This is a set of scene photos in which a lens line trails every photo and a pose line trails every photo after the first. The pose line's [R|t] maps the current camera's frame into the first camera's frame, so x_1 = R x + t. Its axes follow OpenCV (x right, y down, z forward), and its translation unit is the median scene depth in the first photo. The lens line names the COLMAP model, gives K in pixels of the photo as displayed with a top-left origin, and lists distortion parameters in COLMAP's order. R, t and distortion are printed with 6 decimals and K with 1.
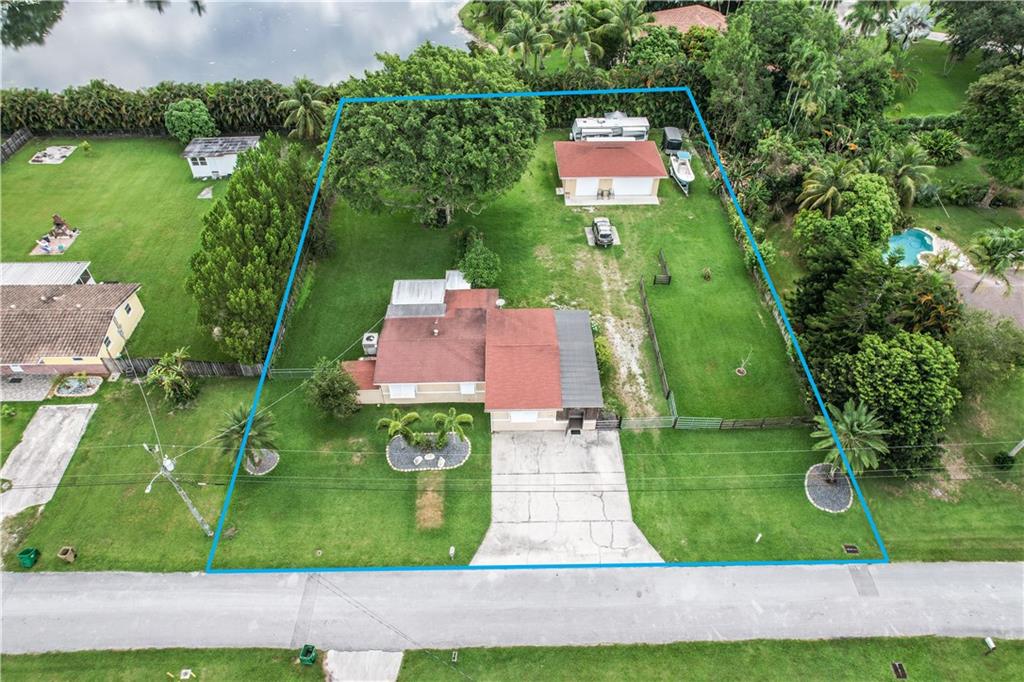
lens RADIAL K [[654.0, 0, 515.3], [0, 654.0, 342.5], [0, 0, 1]] dist [-0.081836, 0.076500]
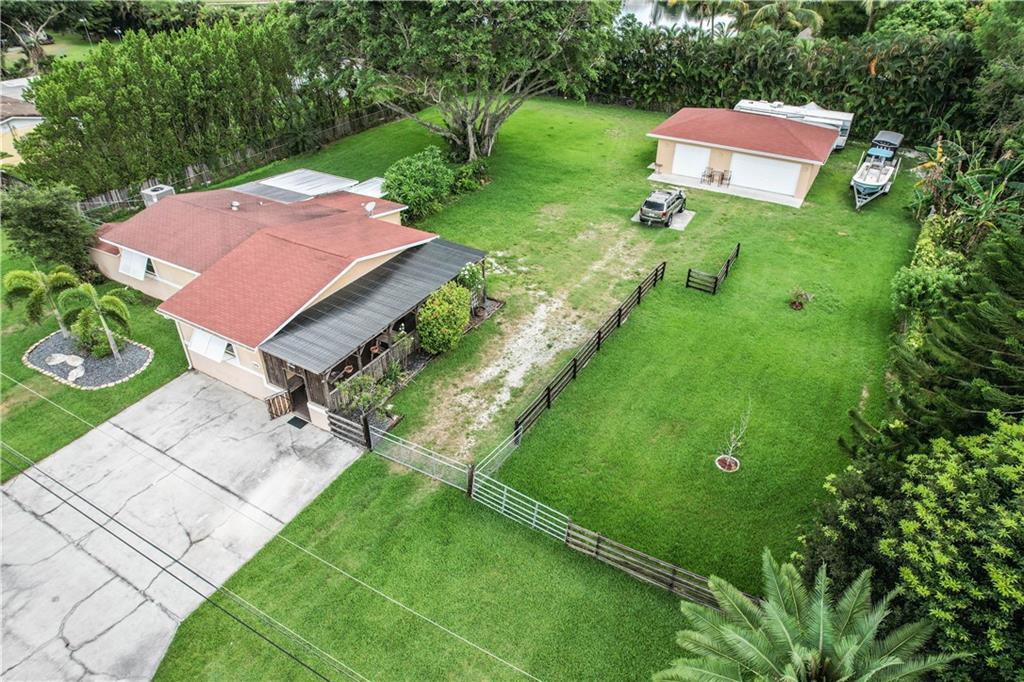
lens RADIAL K [[654.0, 0, 515.3], [0, 654.0, 342.5], [0, 0, 1]] dist [-0.081836, 0.076500]
pose [[0.851785, 0.292412, -0.434693, 0.399363], [-0.366469, 0.925514, -0.095518, 0.064171], [0.374384, 0.240662, 0.895499, 0.570933]]
